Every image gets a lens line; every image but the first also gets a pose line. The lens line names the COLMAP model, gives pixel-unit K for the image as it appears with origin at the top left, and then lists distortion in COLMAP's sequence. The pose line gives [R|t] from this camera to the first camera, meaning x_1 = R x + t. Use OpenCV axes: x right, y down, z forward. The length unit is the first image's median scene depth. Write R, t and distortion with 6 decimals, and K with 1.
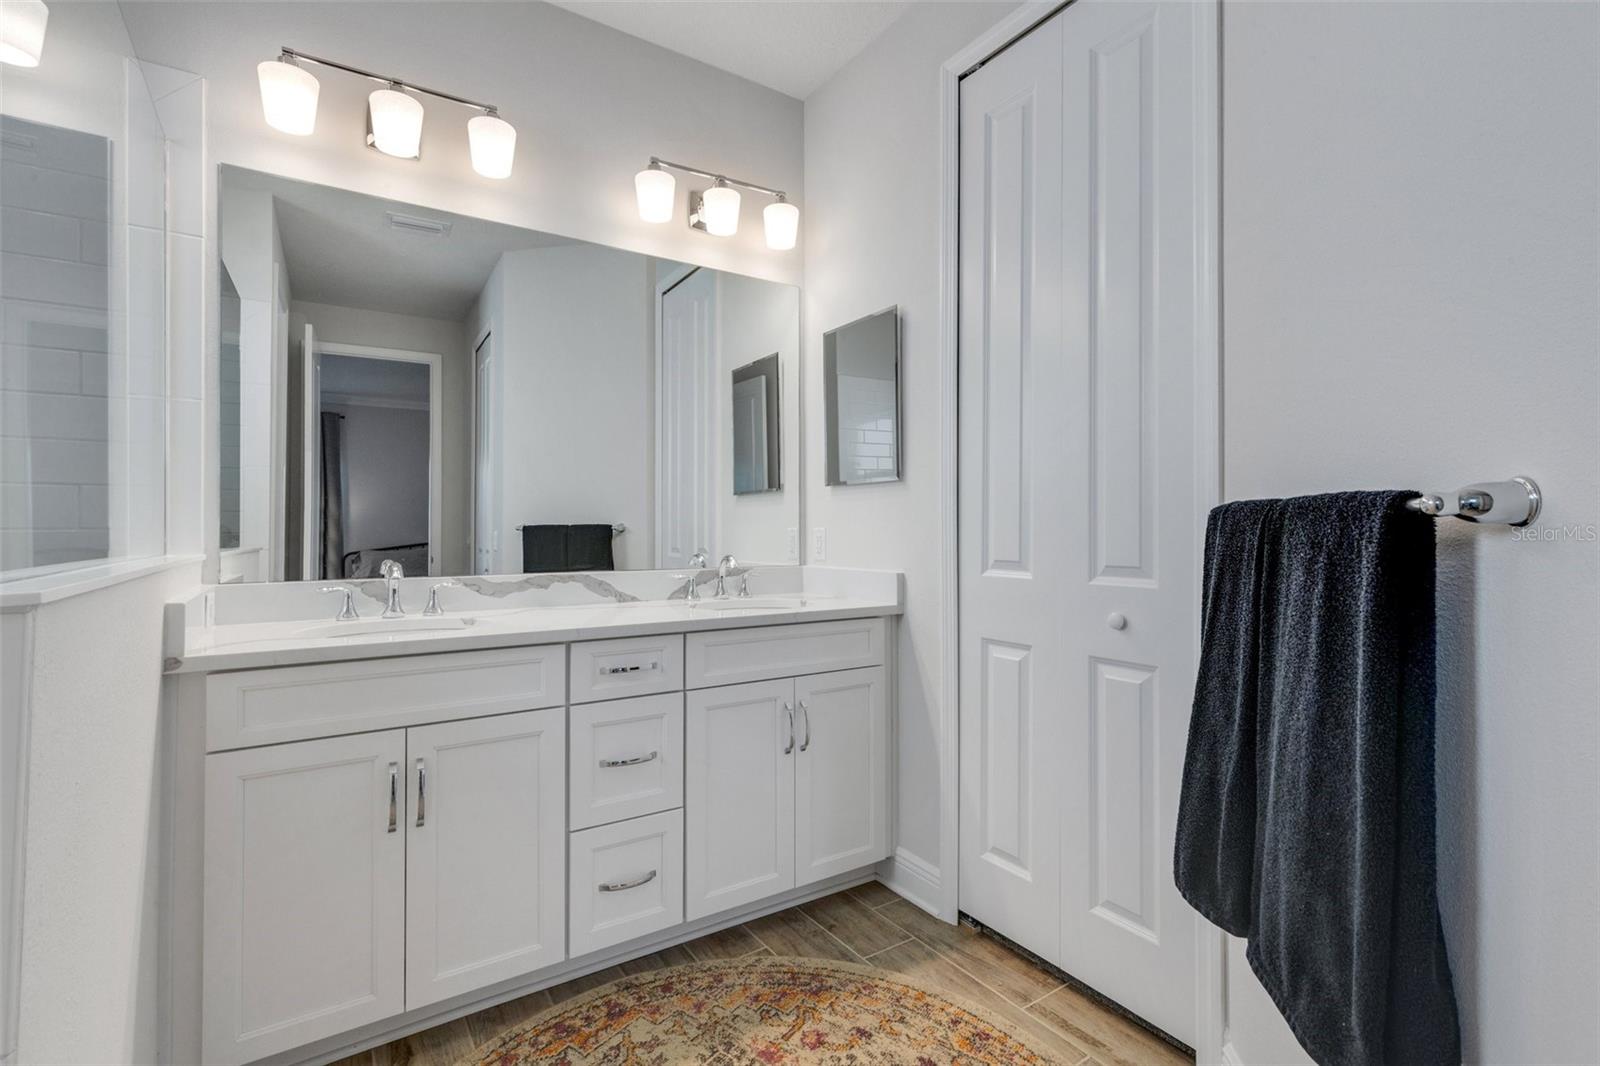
lens RADIAL K [[727.1, 0, 800.3], [0, 727.1, 528.0], [0, 0, 1]] dist [0.004148, 0.000168]
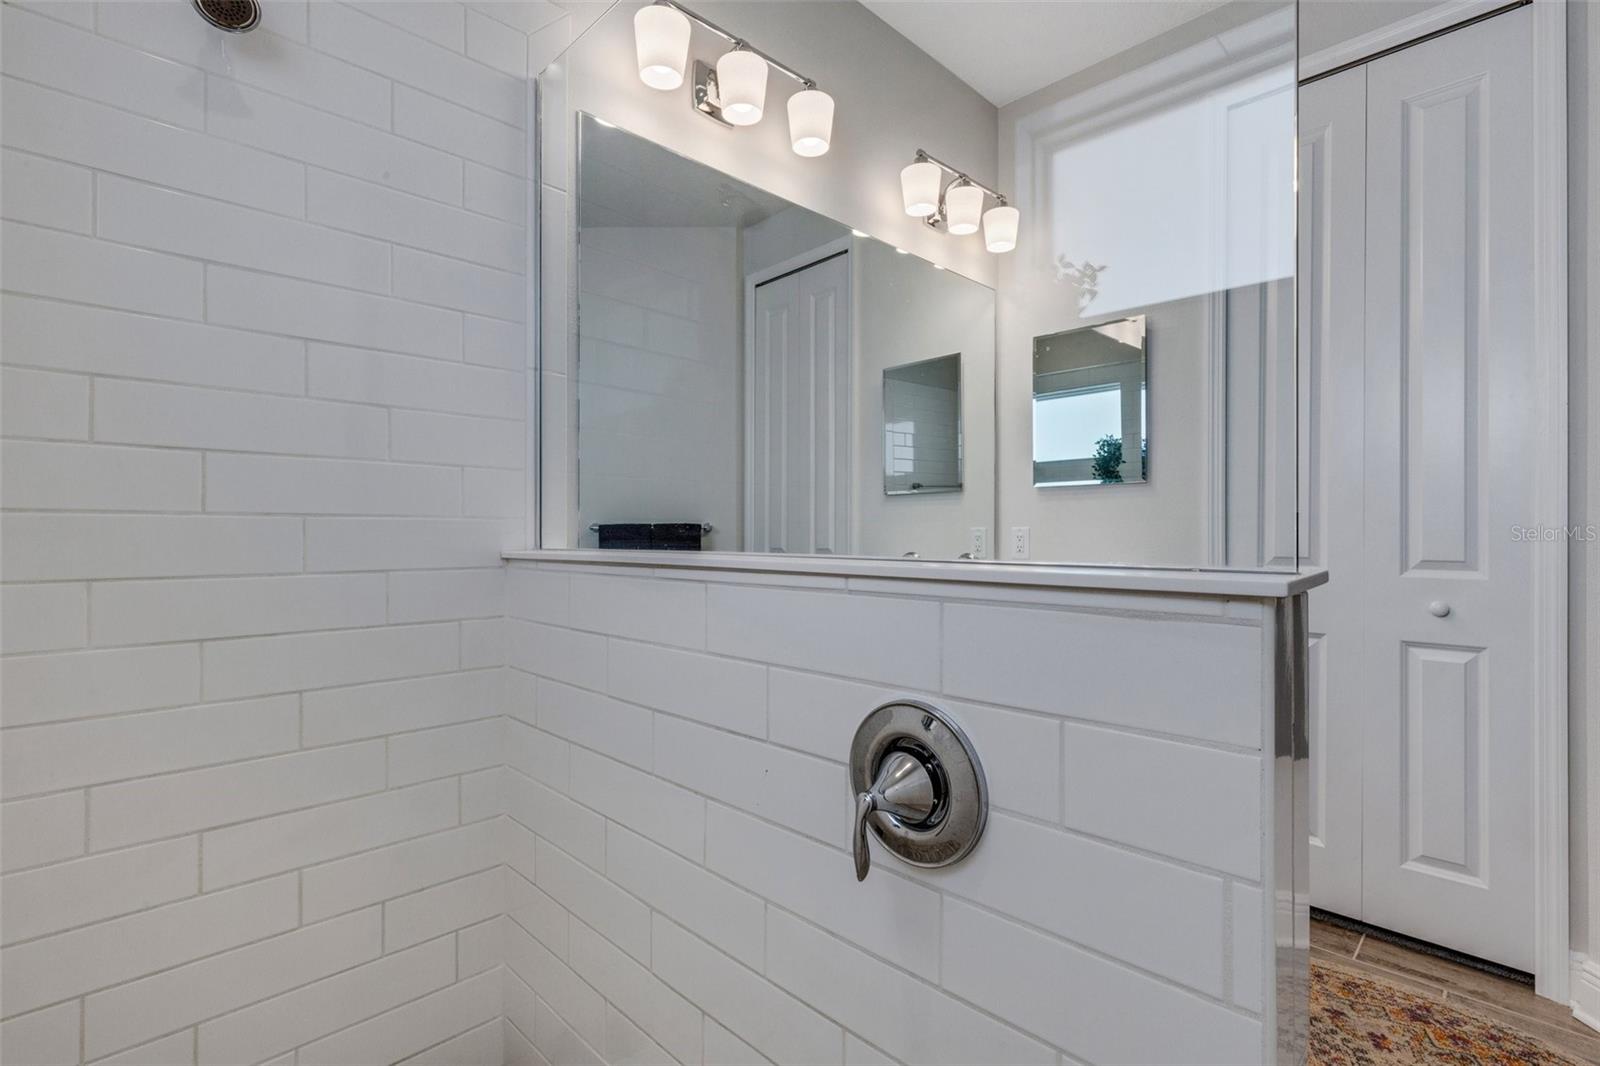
lens RADIAL K [[731.5, 0, 802.8], [0, 731.5, 538.1], [0, 0, 1]] dist [0.000641, 0.000614]
pose [[0.980463, 0.007551, 0.196558, -0.732154], [-0.008572, 0.999954, 0.004344, 0.019974], [-0.196516, -0.005944, 0.980483, 0.072778]]
